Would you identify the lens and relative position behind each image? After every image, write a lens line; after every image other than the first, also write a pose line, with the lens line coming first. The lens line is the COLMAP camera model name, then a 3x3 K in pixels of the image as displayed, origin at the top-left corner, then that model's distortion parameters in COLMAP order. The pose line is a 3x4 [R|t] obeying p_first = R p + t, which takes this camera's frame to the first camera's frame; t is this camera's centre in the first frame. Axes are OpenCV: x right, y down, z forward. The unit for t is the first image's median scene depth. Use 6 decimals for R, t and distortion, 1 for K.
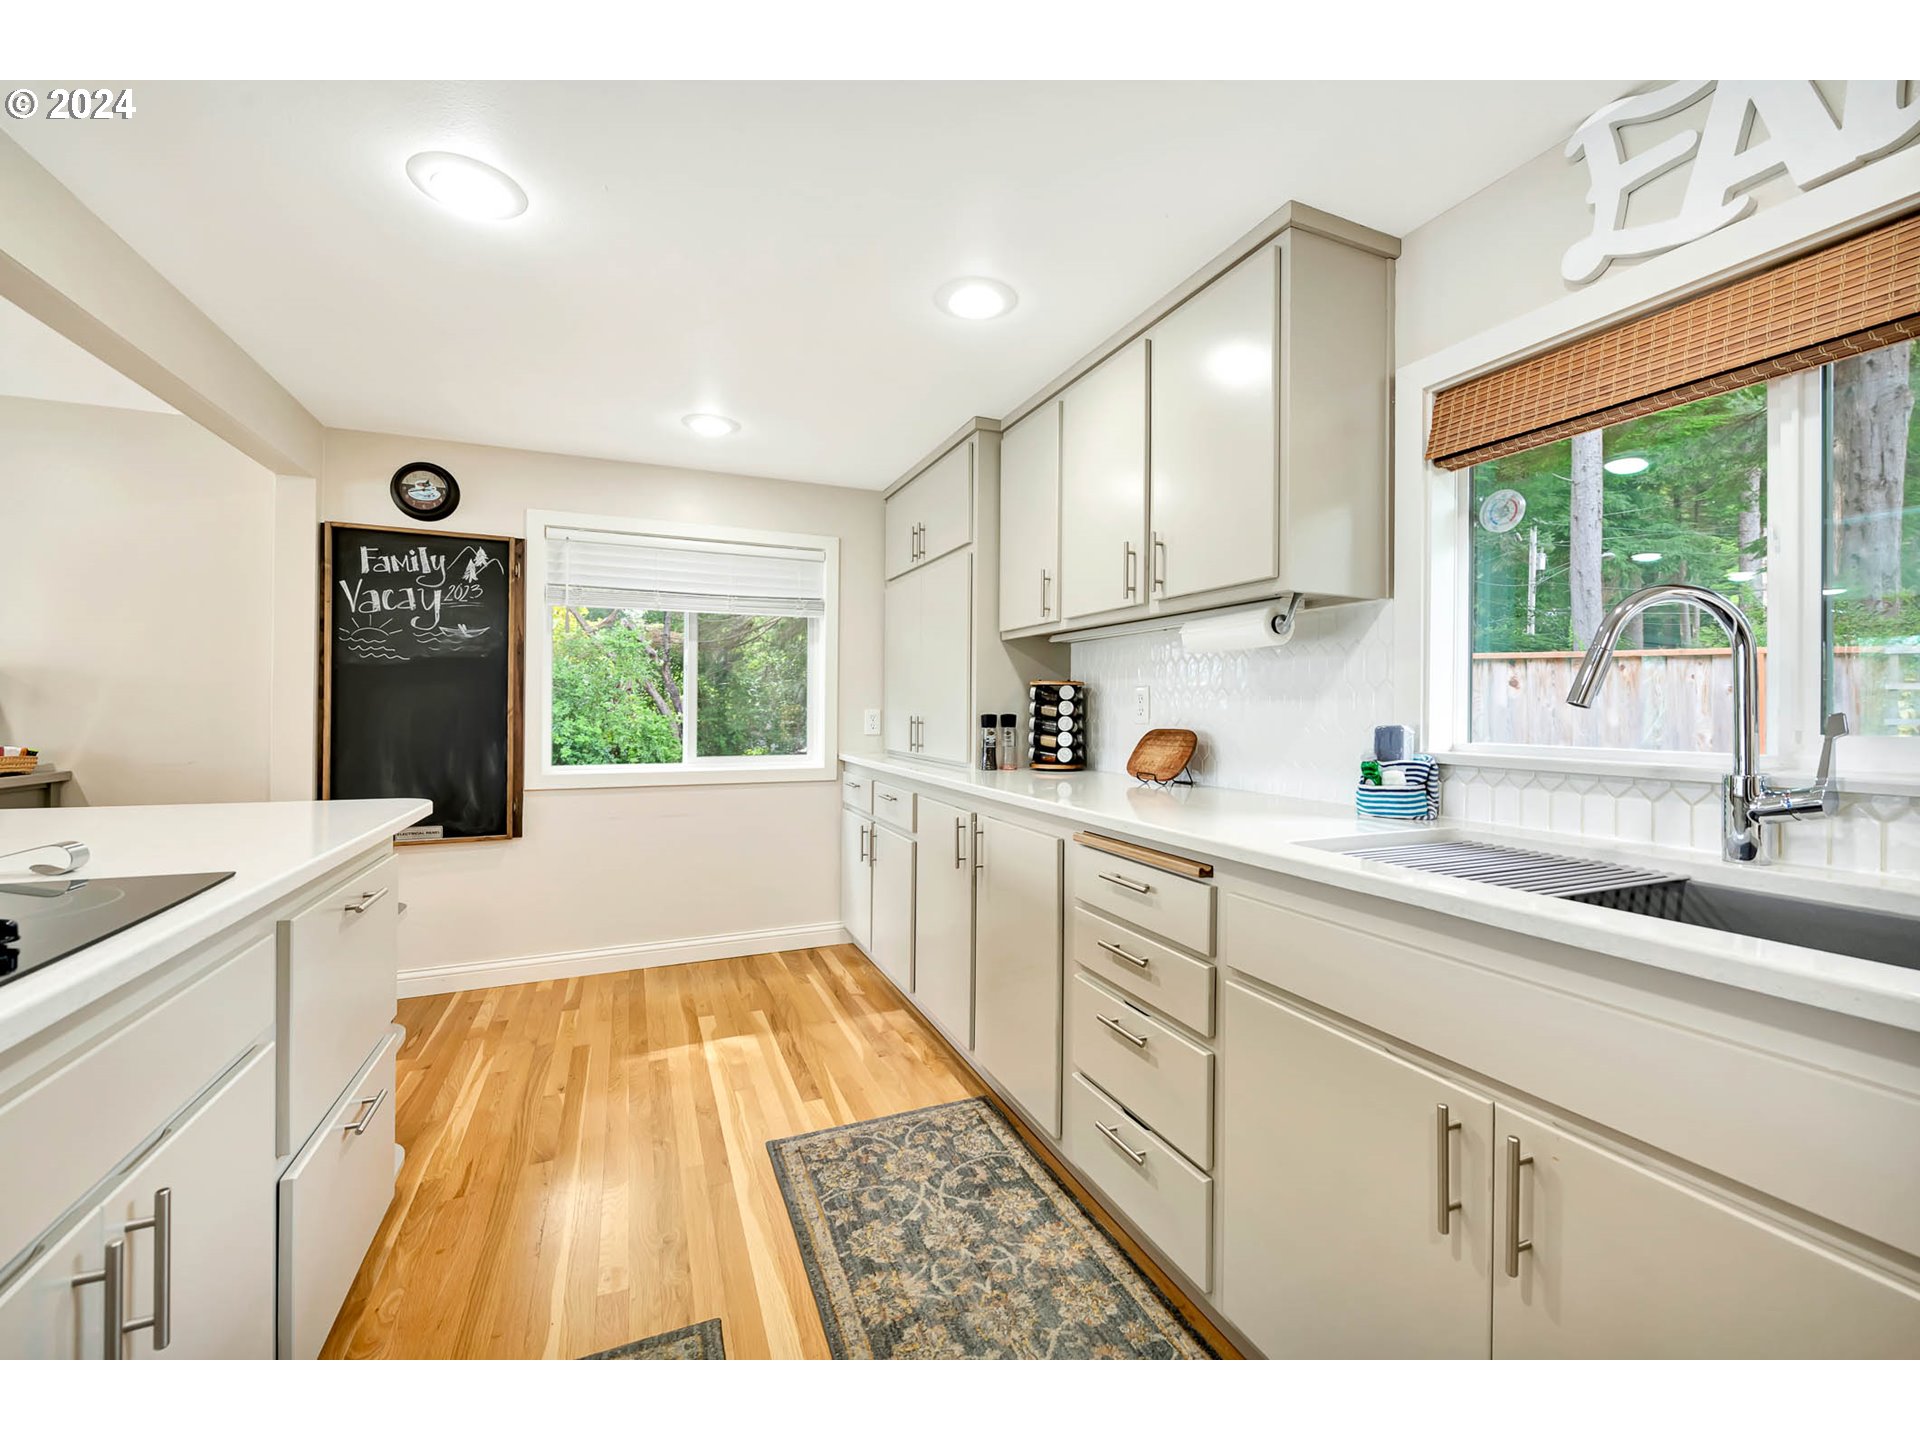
lens RADIAL K [[771.3, 0, 950.6], [0, 771.3, 706.2], [0, 0, 1]] dist [-0.001015, -0.000136]
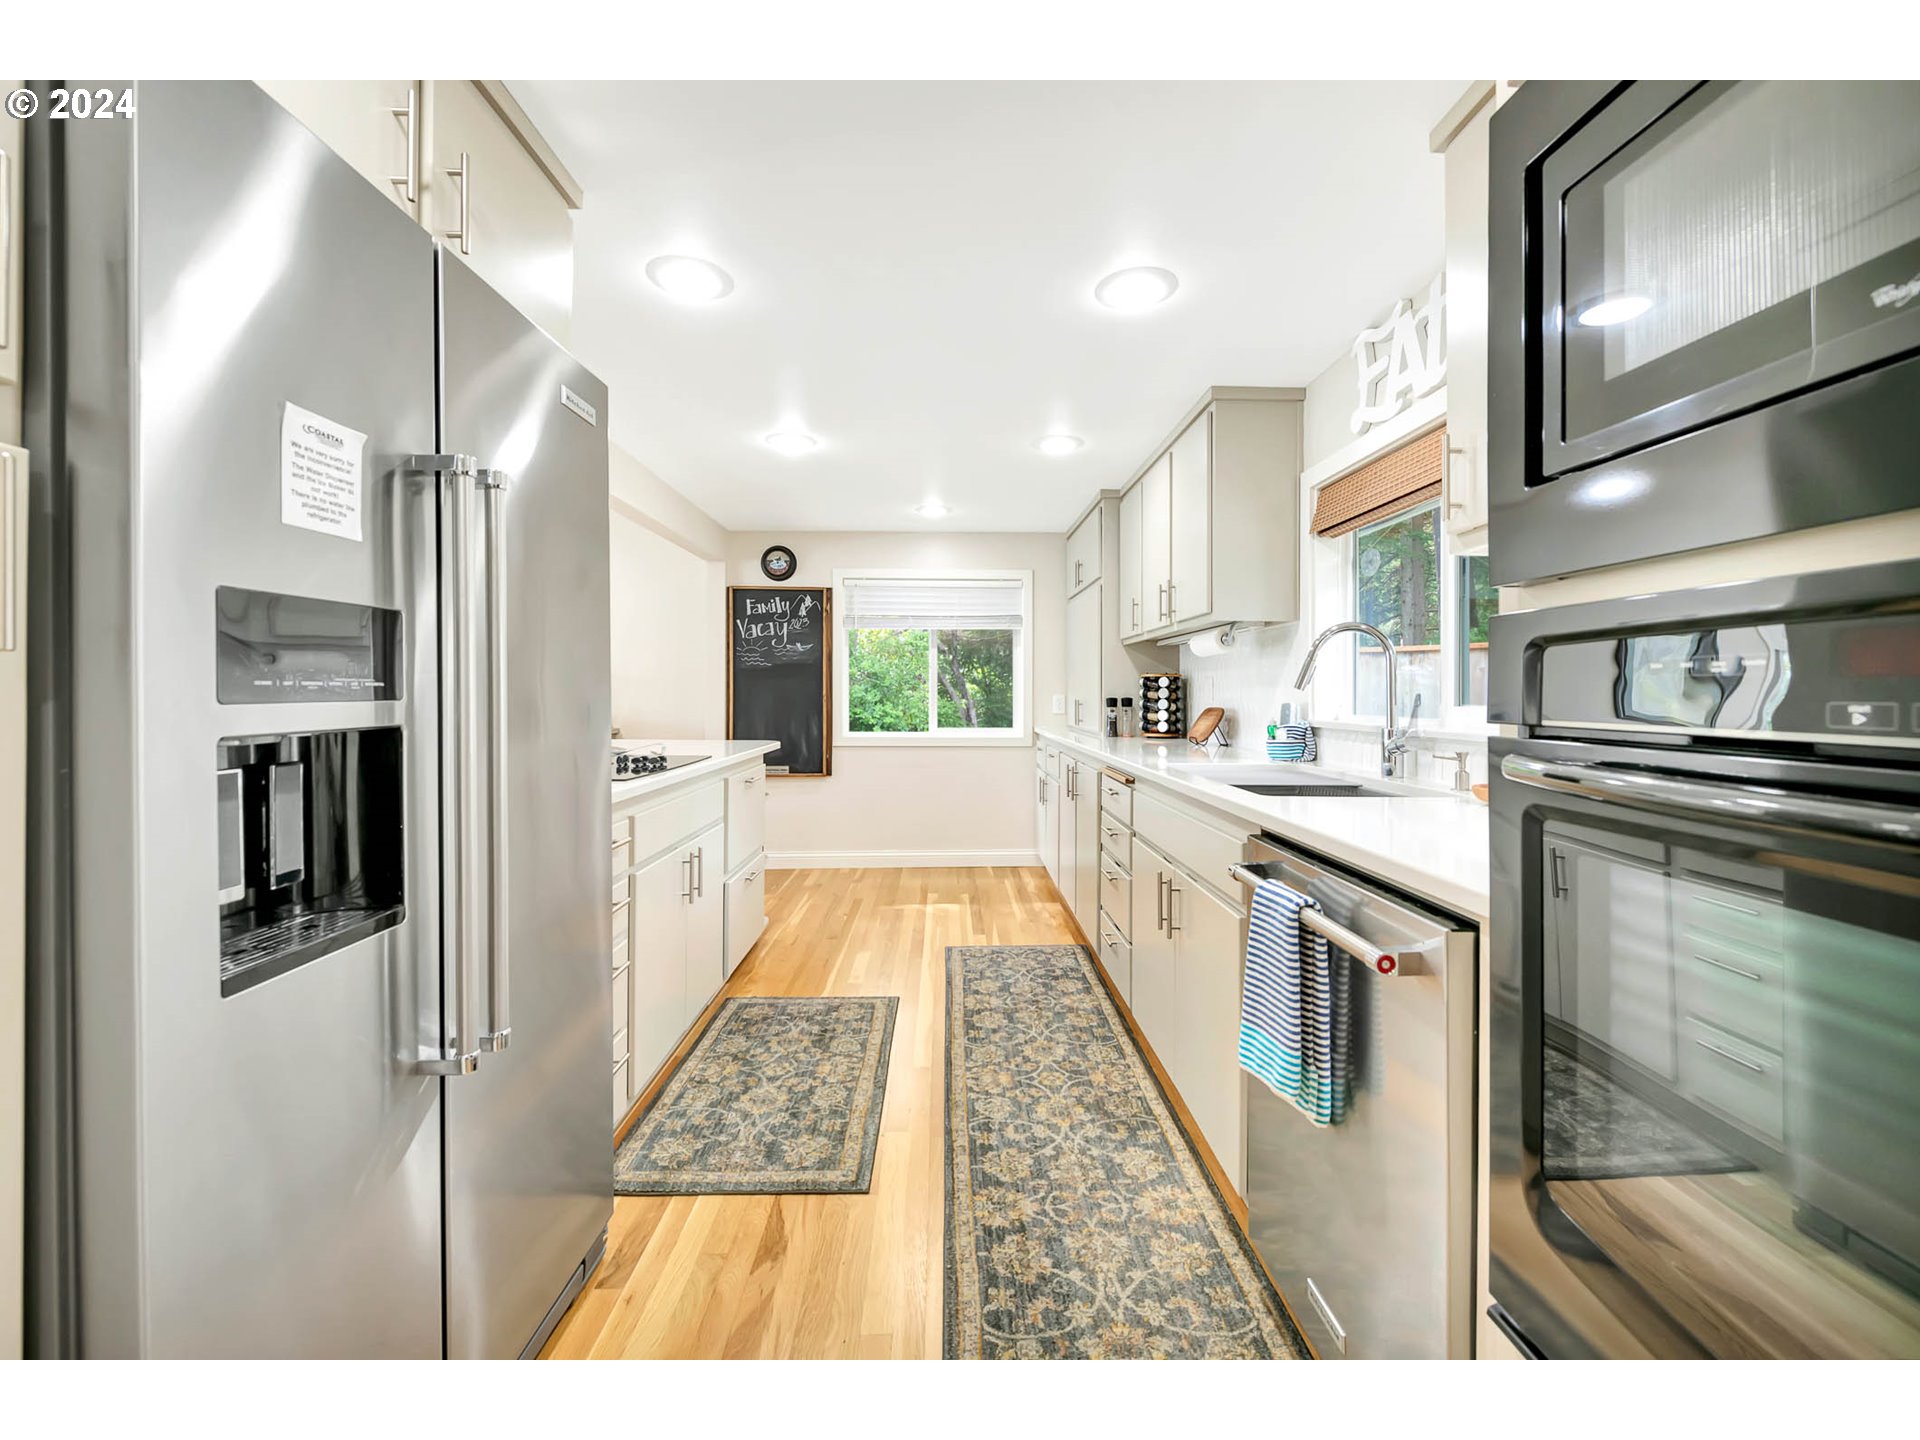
lens RADIAL K [[771.3, 0, 950.6], [0, 771.3, 706.2], [0, 0, 1]] dist [-0.001015, -0.000136]
pose [[0.925072, 0.003300, -0.379779, 0.306767], [0.002699, 0.999880, 0.015262, 0.003466], [0.379783, -0.015143, 0.924952, -0.418807]]
